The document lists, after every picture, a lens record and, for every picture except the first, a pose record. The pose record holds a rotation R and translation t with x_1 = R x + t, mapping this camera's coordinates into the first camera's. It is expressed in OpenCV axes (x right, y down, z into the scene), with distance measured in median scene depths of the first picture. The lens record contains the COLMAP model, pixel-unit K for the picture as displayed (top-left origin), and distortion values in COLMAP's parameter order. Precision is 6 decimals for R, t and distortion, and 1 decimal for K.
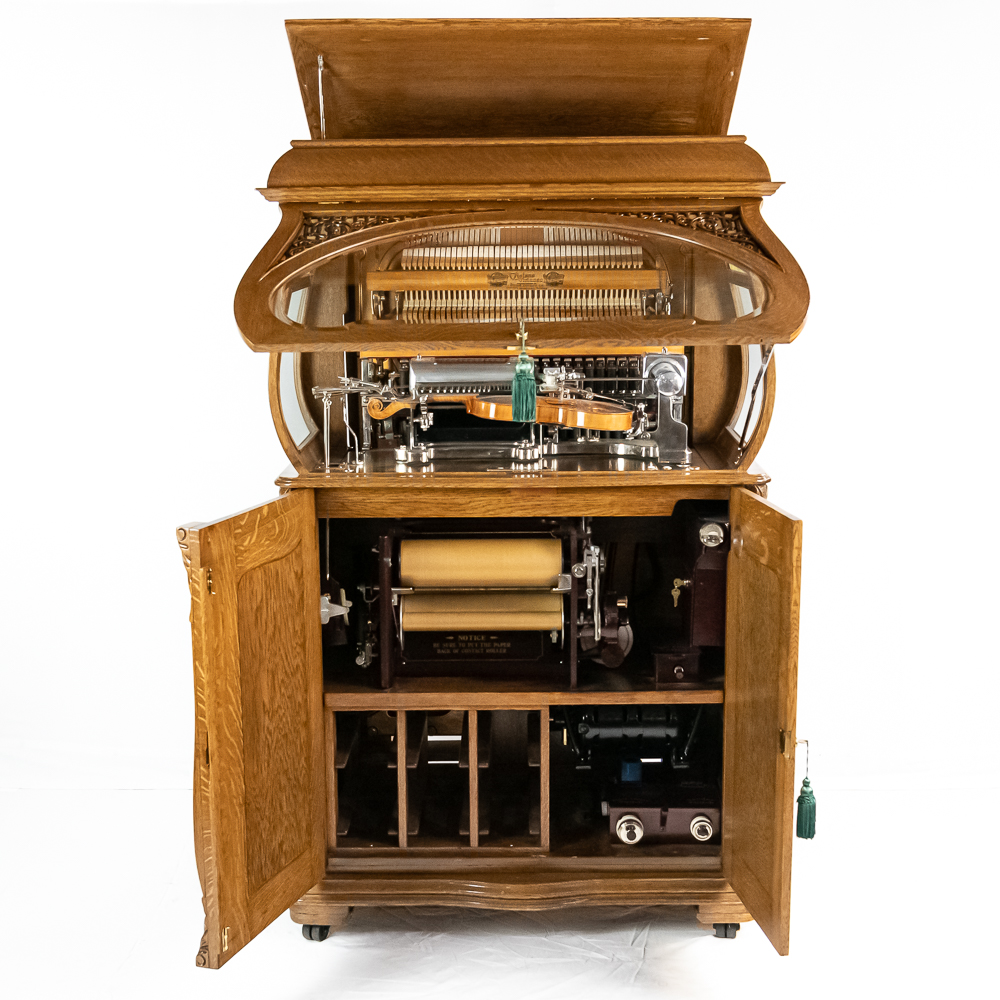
lens RADIAL K [[1783.9, 0, 500.0], [0, 1783.9, 500.0], [0, 0, 1]] dist [-0.011509, 0.000472]
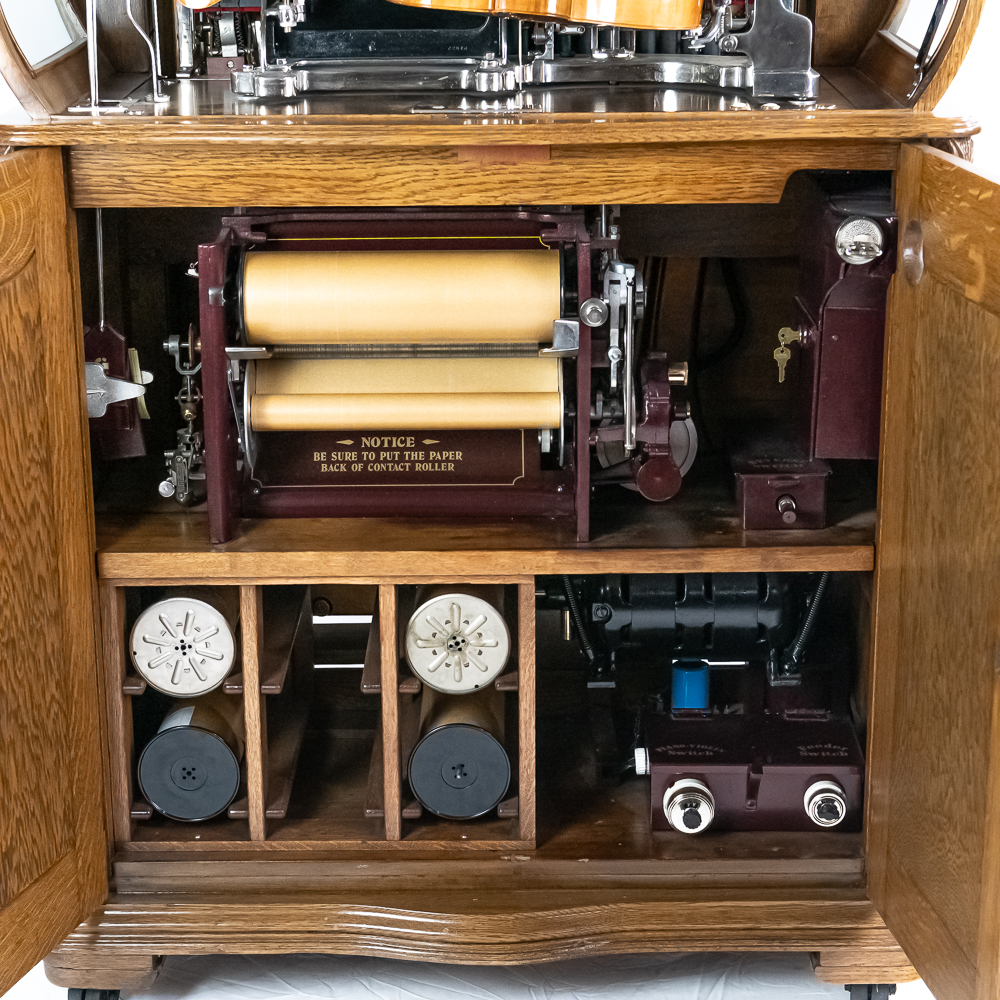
lens RADIAL K [[2039.1, 0, 526.1], [0, 2039.1, 501.2], [0, 0, 1]] dist [0.049828, -0.336144]
pose [[0.999943, -0.002616, 0.010327, 0.018803], [0.001142, 0.990121, 0.140210, 0.011245], [-0.010592, -0.140191, 0.990068, 0.417647]]
